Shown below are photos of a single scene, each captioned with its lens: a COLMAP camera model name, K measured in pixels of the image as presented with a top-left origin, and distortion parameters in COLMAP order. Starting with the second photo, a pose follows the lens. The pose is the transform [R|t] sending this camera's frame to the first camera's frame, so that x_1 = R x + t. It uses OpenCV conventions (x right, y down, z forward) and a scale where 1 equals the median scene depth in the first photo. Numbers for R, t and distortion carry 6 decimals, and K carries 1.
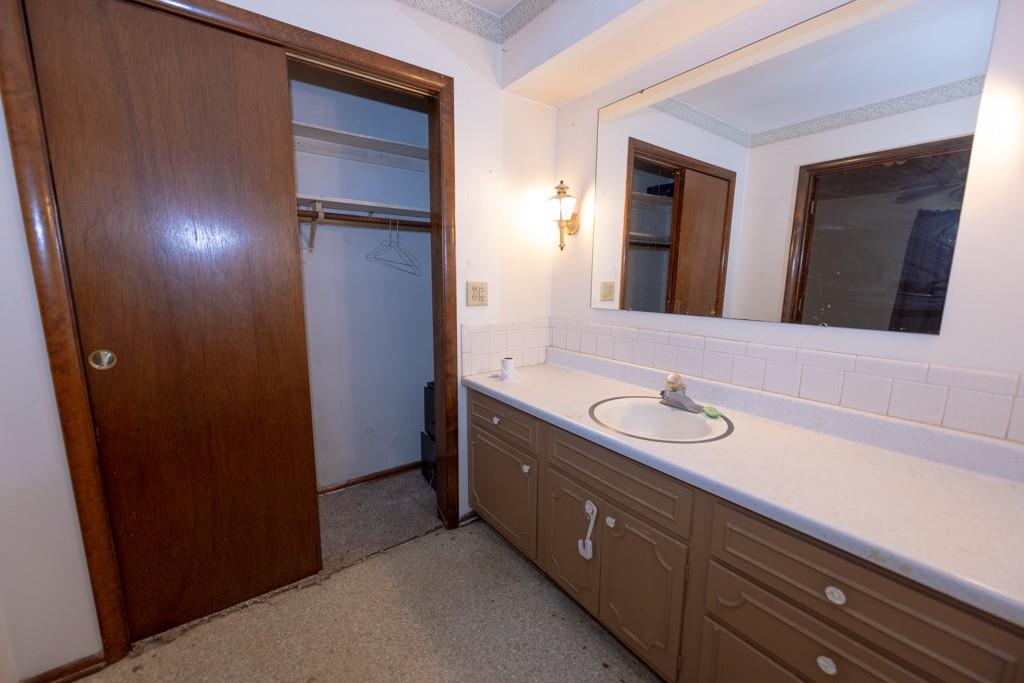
lens RADIAL K [[406.5, 0, 509.6], [0, 406.5, 343.7], [0, 0, 1]] dist [-0.001540, -0.000600]
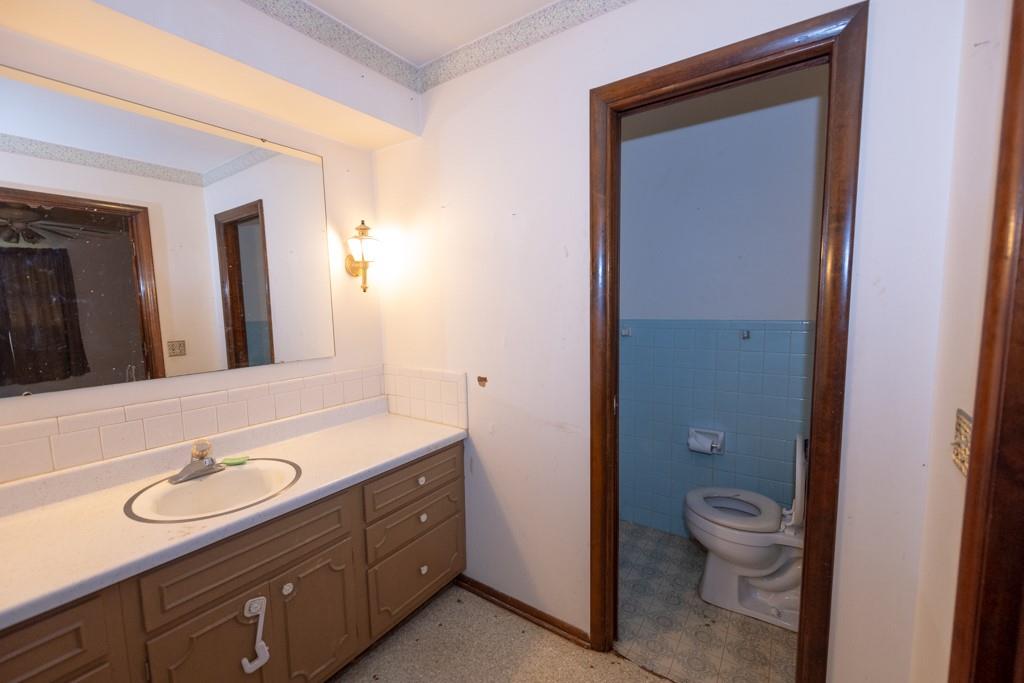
lens RADIAL K [[412.4, 0, 511.1], [0, 412.4, 344.3], [0, 0, 1]] dist [-0.000405, -0.000160]
pose [[-0.327152, -0.092916, 0.940393, -0.755476], [0.165757, 0.974082, 0.153910, -0.182206], [-0.930321, 0.206229, -0.303271, 0.647470]]
